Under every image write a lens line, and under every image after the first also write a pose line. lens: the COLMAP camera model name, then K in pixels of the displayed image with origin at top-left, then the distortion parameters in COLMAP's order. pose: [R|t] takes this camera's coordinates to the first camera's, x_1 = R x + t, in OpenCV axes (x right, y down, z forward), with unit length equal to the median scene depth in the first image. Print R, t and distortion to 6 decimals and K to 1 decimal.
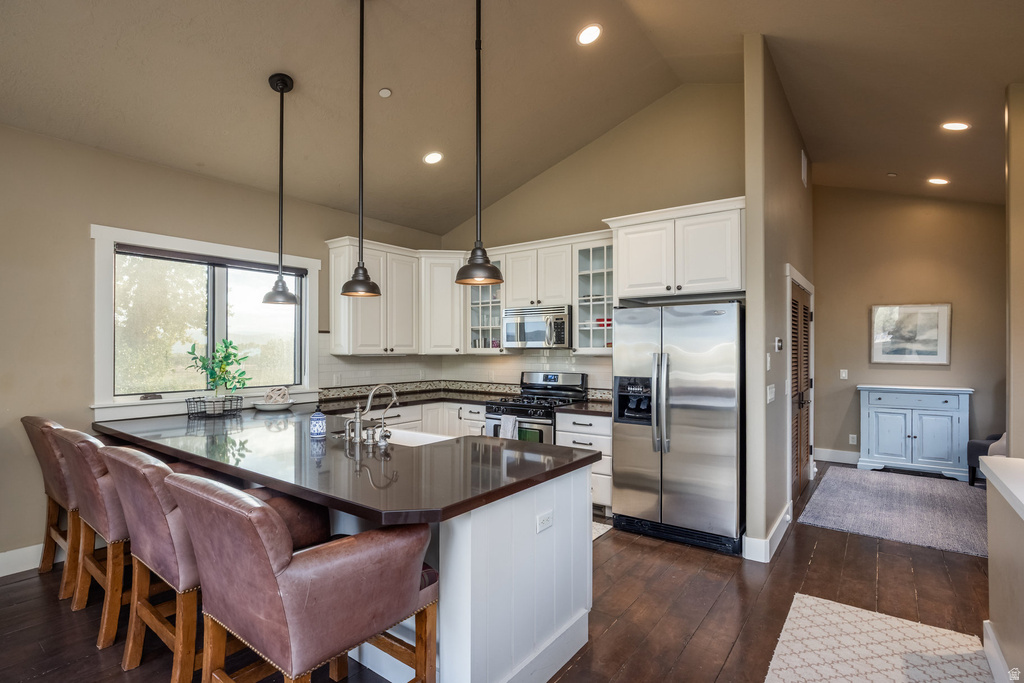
lens RADIAL K [[487.8, 0, 483.7], [0, 487.8, 347.7], [0, 0, 1]] dist [-0.002486, 0.000020]
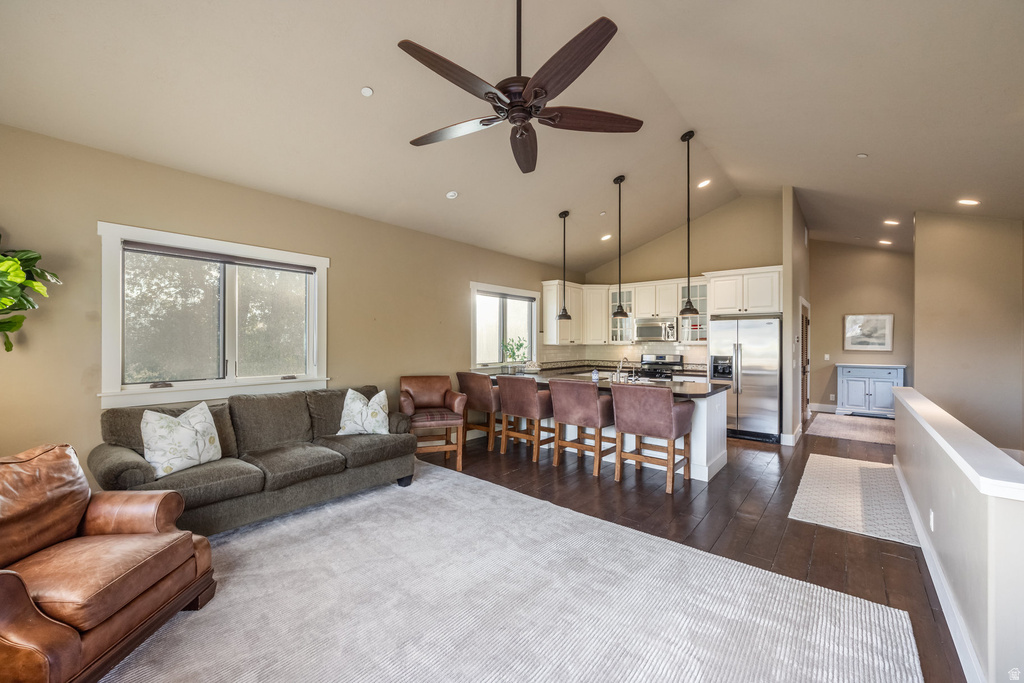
lens RADIAL K [[404.8, 0, 516.6], [0, 404.8, 342.1], [0, 0, 1]] dist [0.000892, 0.000174]
pose [[0.999988, 0.000727, -0.004790, -0.419938], [-0.000703, 0.999987, 0.005057, -0.002111], [0.004794, -0.005053, 0.999976, -0.515120]]
